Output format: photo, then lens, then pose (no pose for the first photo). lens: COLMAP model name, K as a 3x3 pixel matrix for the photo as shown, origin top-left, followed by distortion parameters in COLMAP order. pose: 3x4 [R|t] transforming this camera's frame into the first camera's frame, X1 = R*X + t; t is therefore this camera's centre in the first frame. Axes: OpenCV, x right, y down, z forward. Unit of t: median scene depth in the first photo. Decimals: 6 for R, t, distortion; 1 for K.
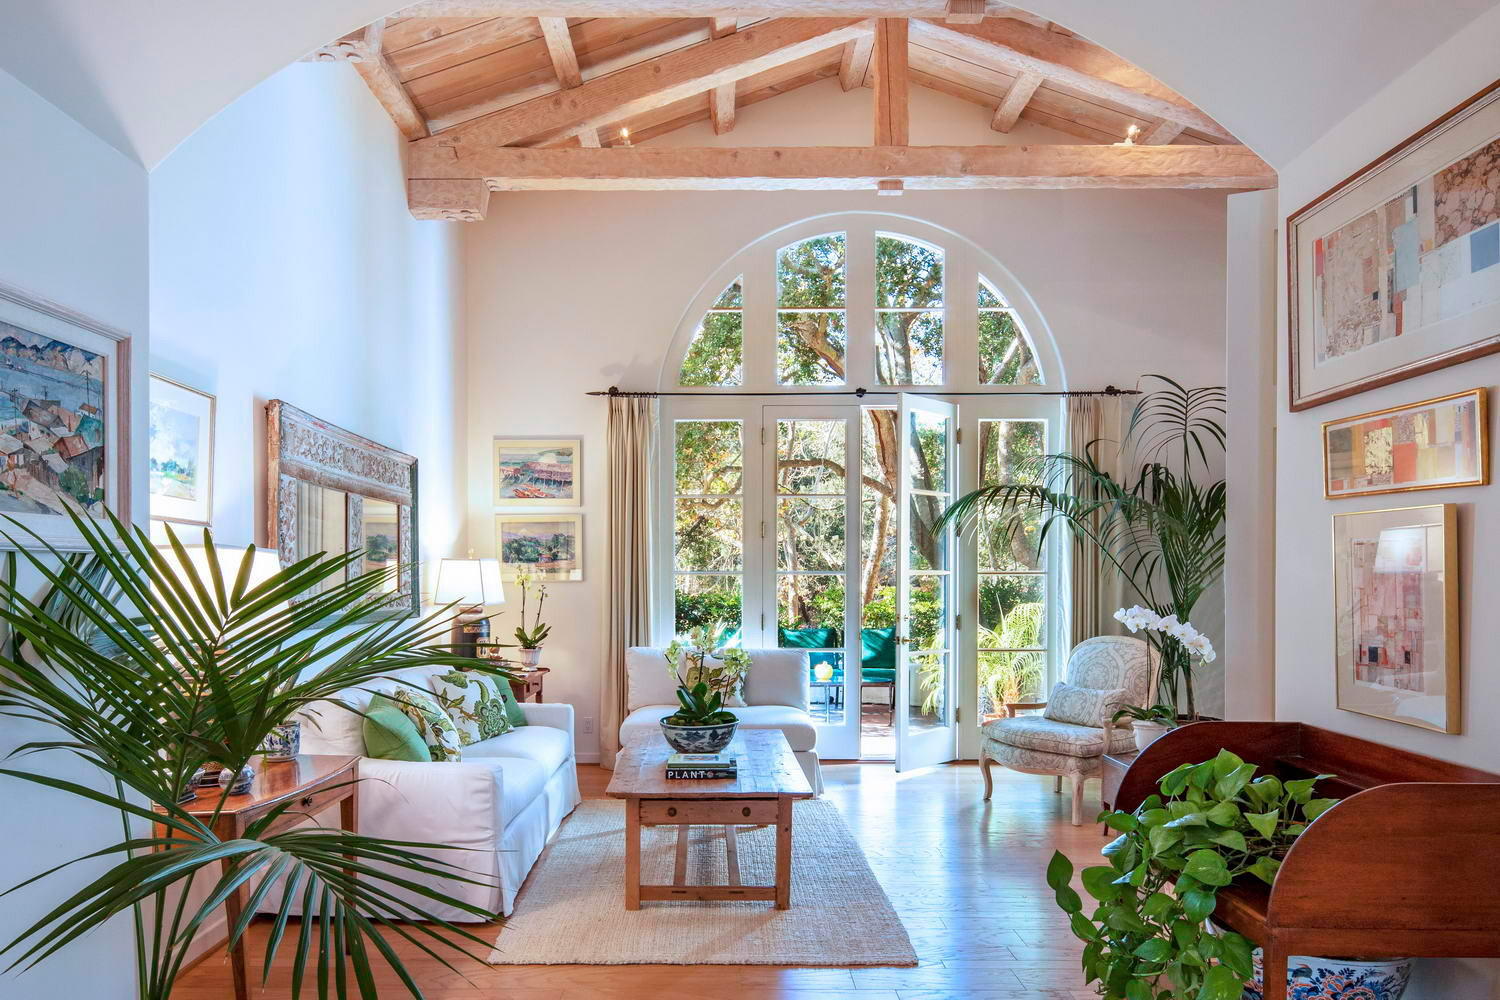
lens RADIAL K [[975.3, 0, 746.9], [0, 975.3, 579.1], [0, 0, 1]] dist [0.005622, -0.000411]
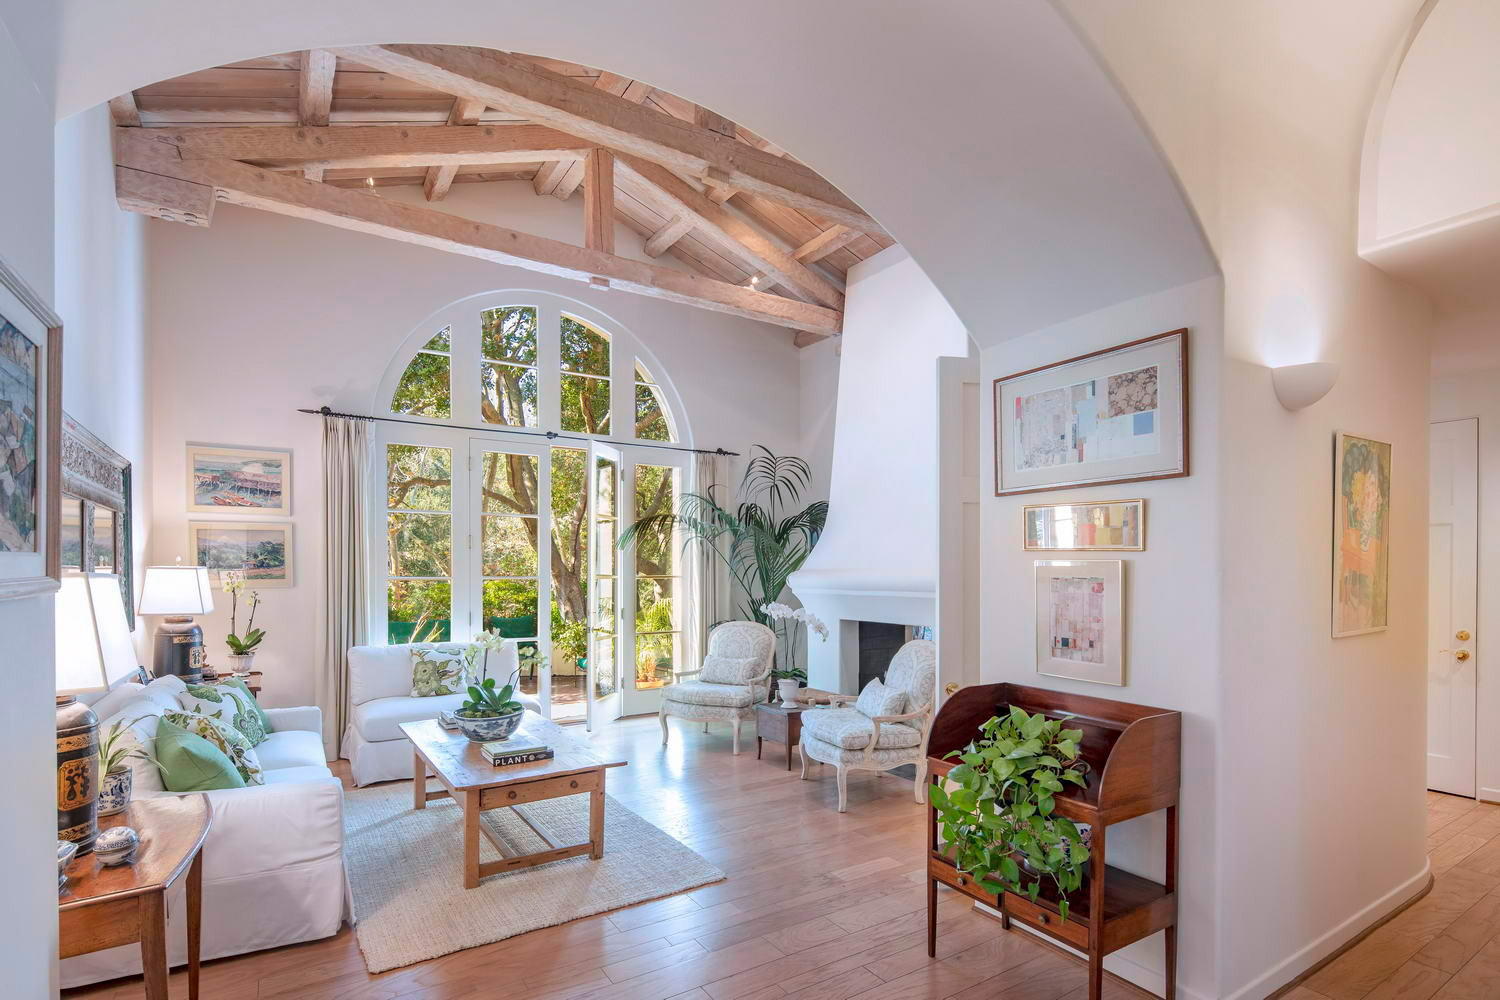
lens RADIAL K [[719.2, 0, 750.8], [0, 719.2, 567.1], [0, 0, 1]] dist [0.004921, -0.005461]
pose [[0.840159, 0.002763, 0.542333, -0.206356], [-0.001374, 0.999995, -0.002965, -0.020661], [-0.542338, 0.001746, 0.840159, 0.086963]]
